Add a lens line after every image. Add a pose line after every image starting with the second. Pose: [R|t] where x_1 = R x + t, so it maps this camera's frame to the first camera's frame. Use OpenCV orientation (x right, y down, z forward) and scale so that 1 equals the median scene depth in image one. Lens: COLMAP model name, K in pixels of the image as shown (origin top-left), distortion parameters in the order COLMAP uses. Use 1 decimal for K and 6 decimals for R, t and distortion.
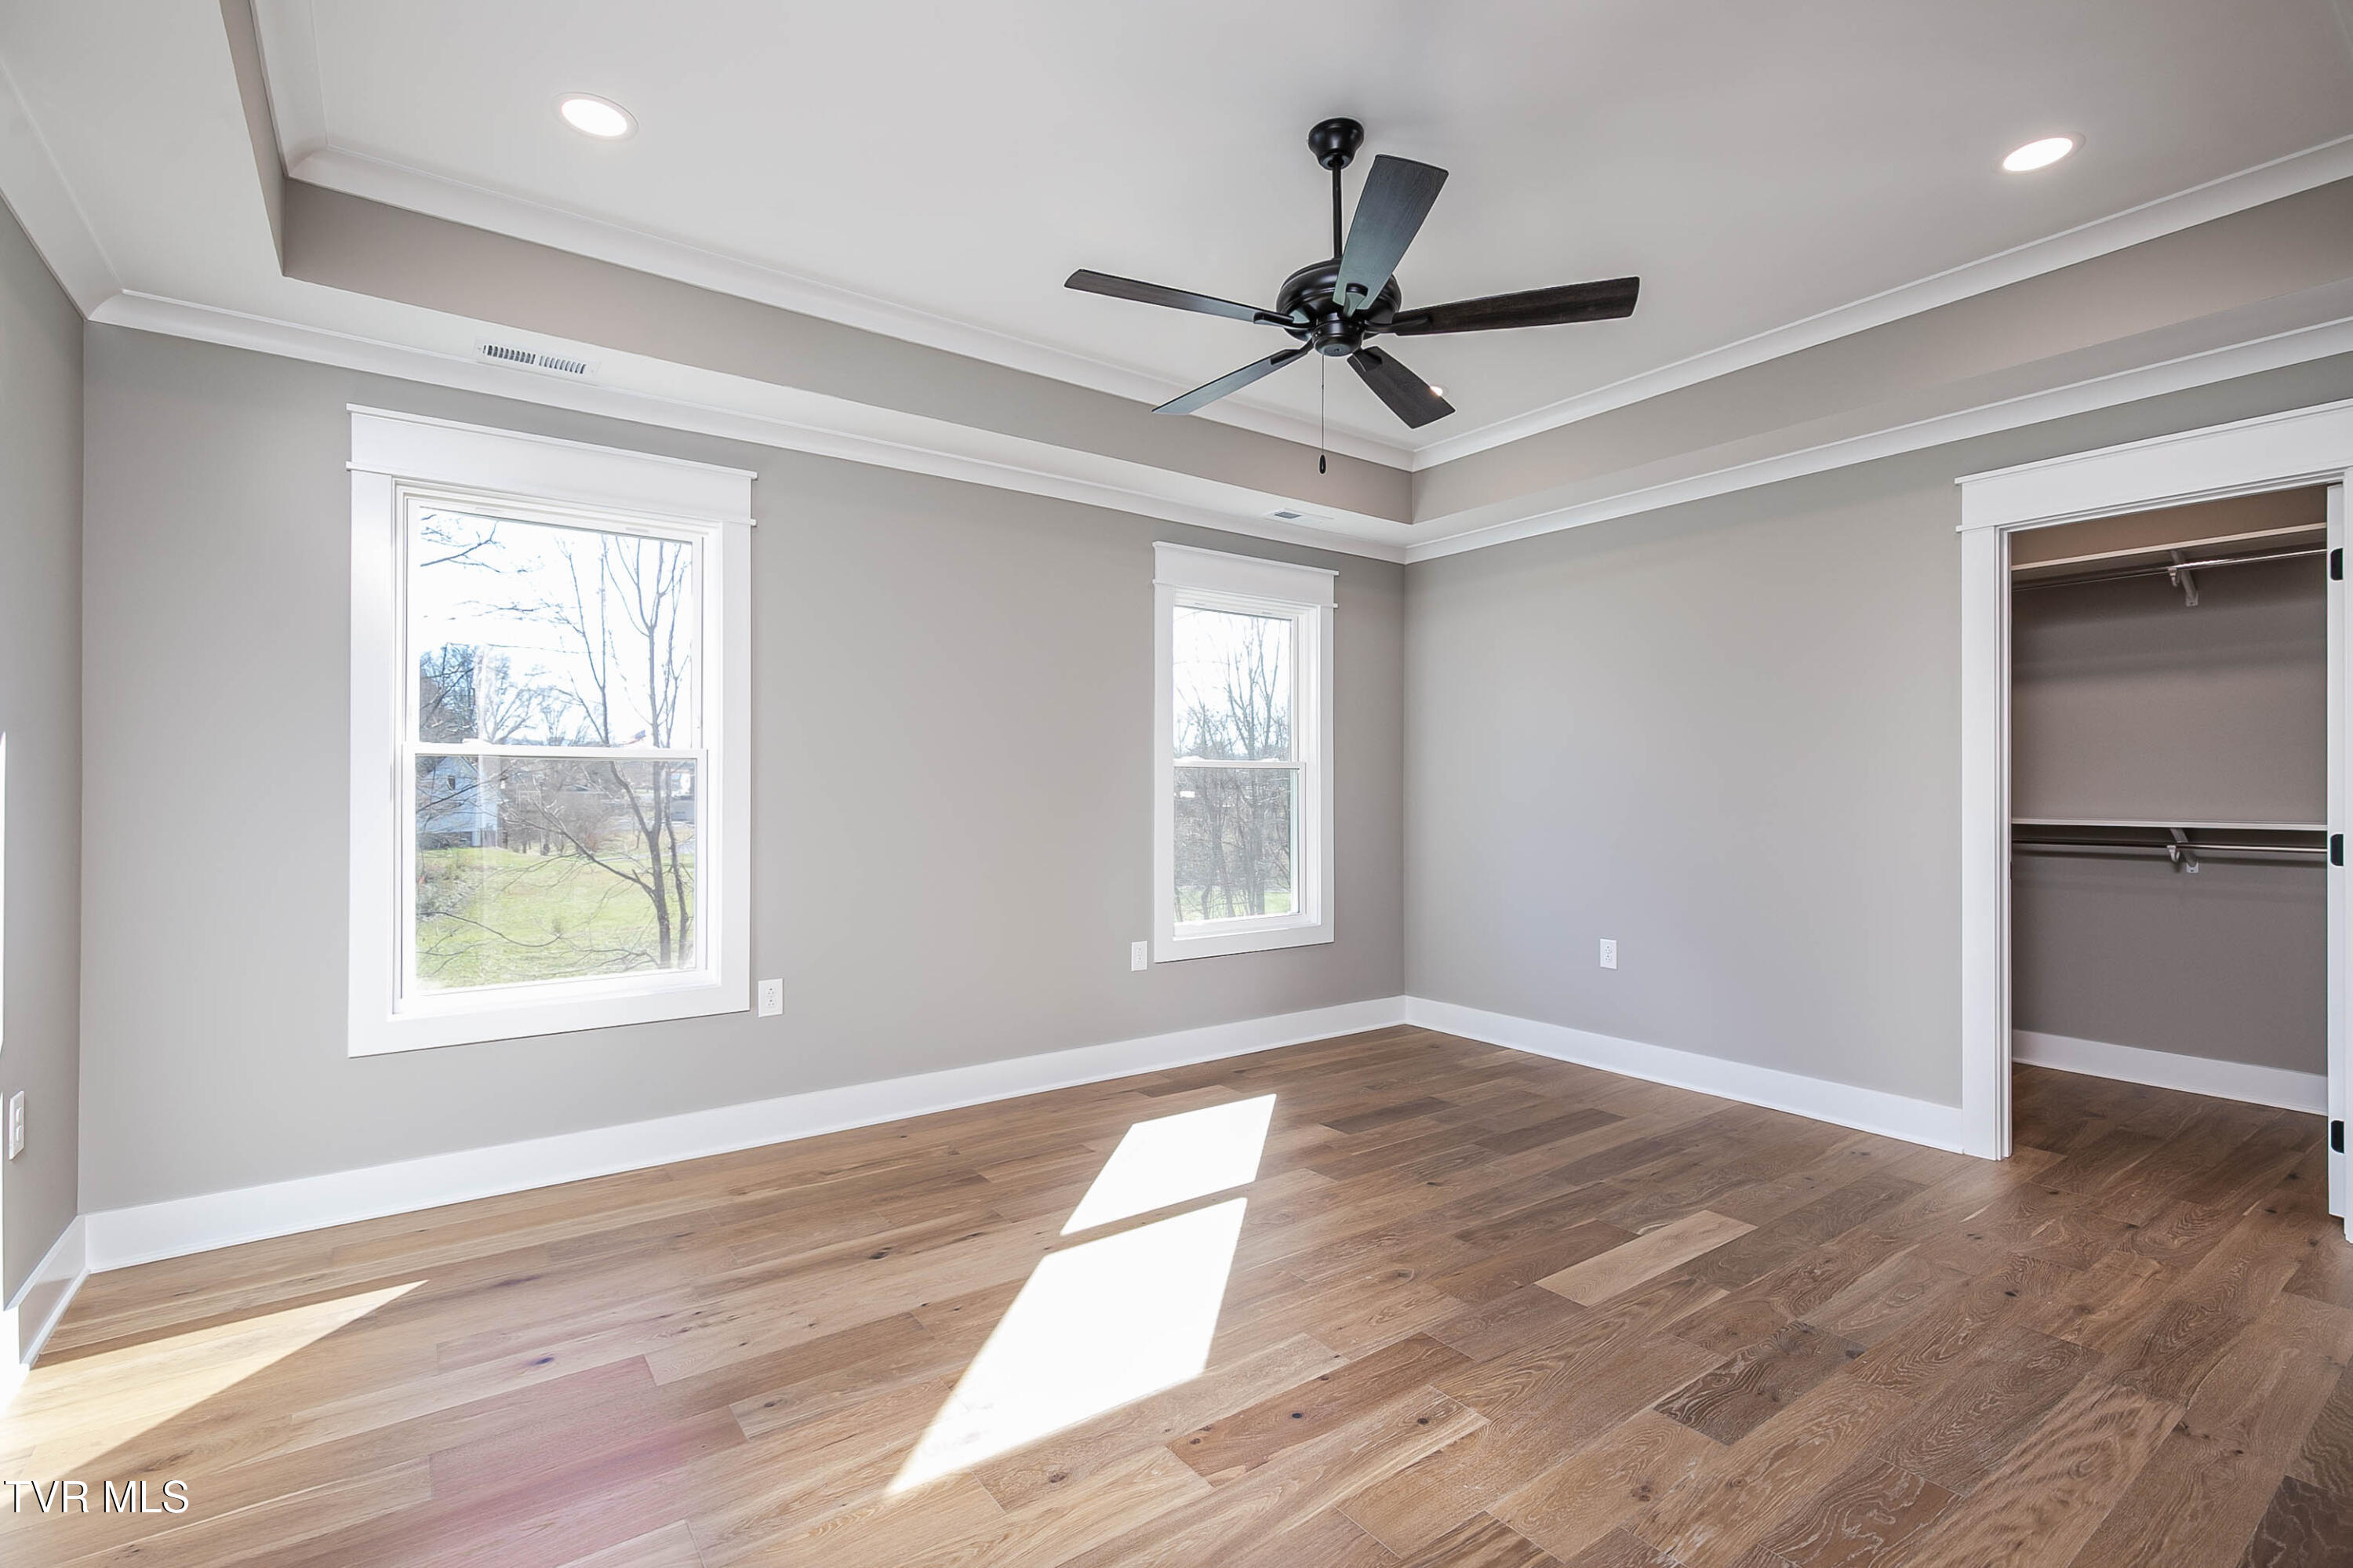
lens RADIAL K [[1067.6, 0, 1175.5], [0, 1067.6, 785.4], [0, 0, 1]] dist [0.010502, -0.004266]
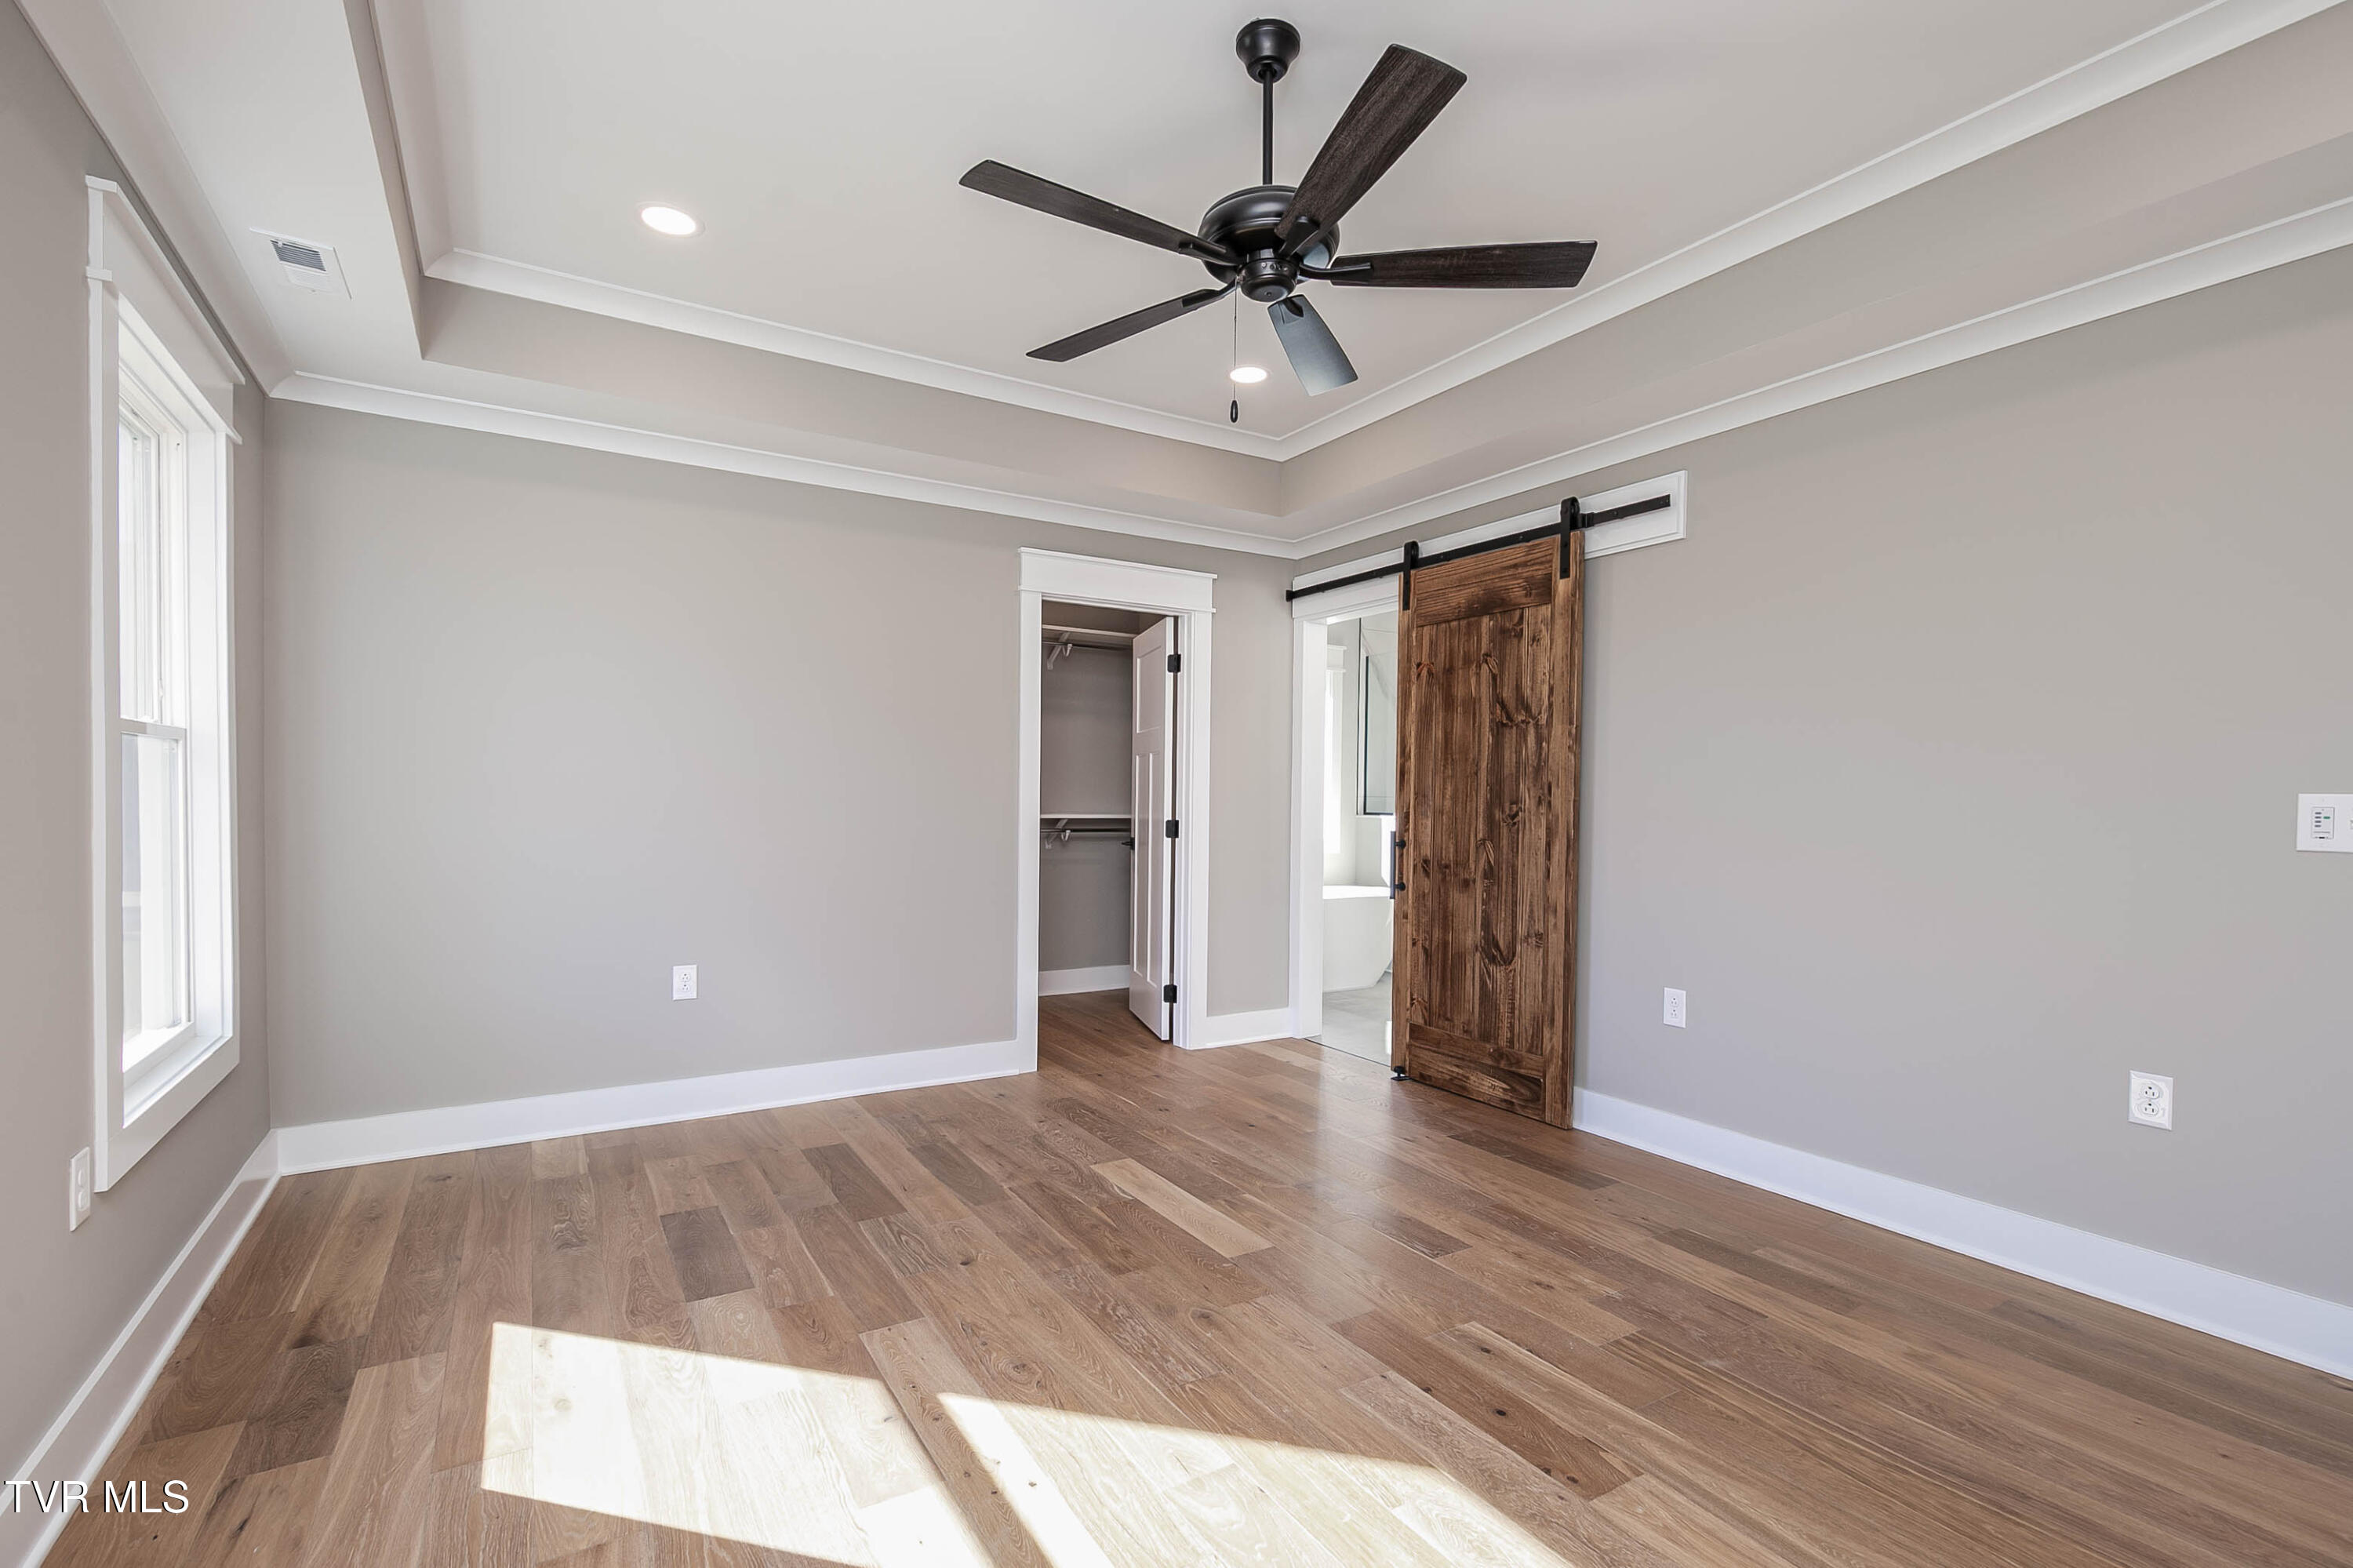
lens RADIAL K [[1067.6, 0, 1172.6], [0, 1067.6, 821.5], [0, 0, 1]] dist [0.010502, -0.004266]
pose [[0.077732, -0.023496, 0.996697, -0.544200], [-0.017304, 0.999540, 0.024913, 0.003169], [-0.996824, -0.019183, 0.077290, 0.740123]]
